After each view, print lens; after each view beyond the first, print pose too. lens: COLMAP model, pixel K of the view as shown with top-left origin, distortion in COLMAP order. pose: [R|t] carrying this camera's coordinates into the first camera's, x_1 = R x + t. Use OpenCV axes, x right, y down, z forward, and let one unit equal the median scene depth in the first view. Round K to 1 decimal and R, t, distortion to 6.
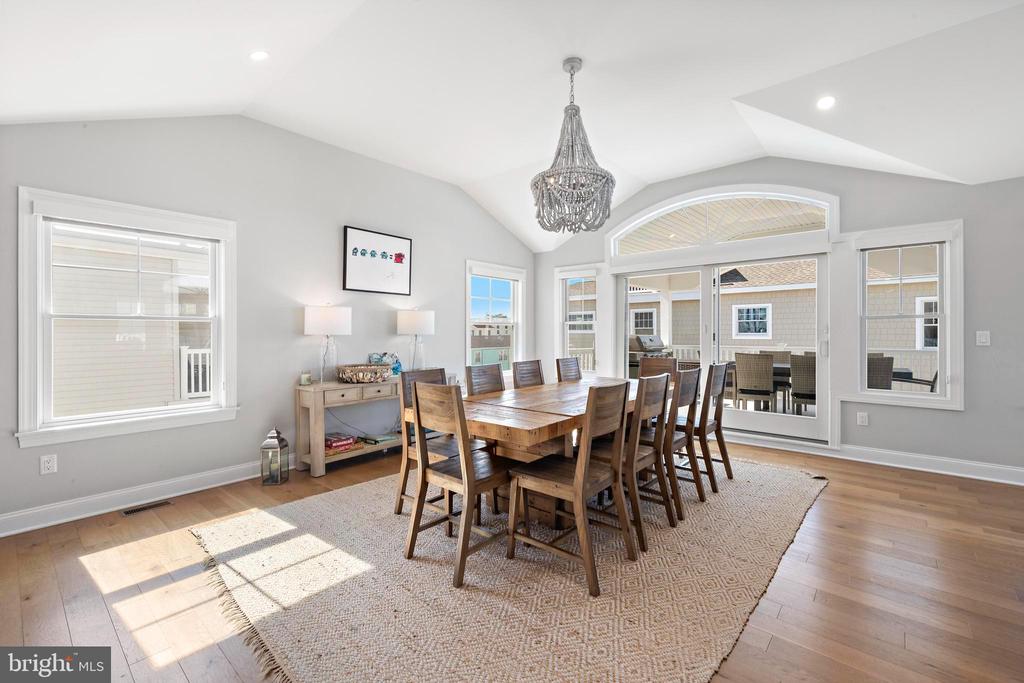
lens RADIAL K [[449.7, 0, 522.1], [0, 449.7, 336.2], [0, 0, 1]] dist [0.000152, 0.000256]
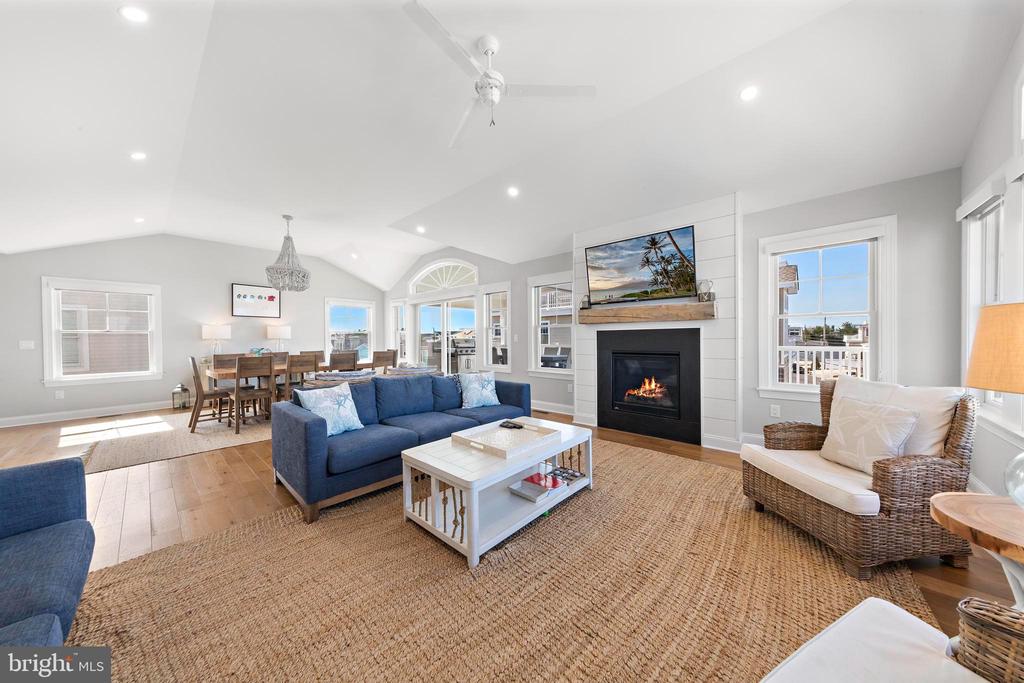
lens RADIAL K [[345.0, 0, 530.2], [0, 345.0, 338.6], [0, 0, 1]] dist [0.000888, -0.000027]
pose [[0.999879, -0.002039, -0.015411, 0.945799], [0.001995, 0.999994, -0.002875, 0.004015], [0.015417, 0.002844, 0.999877, -0.500621]]
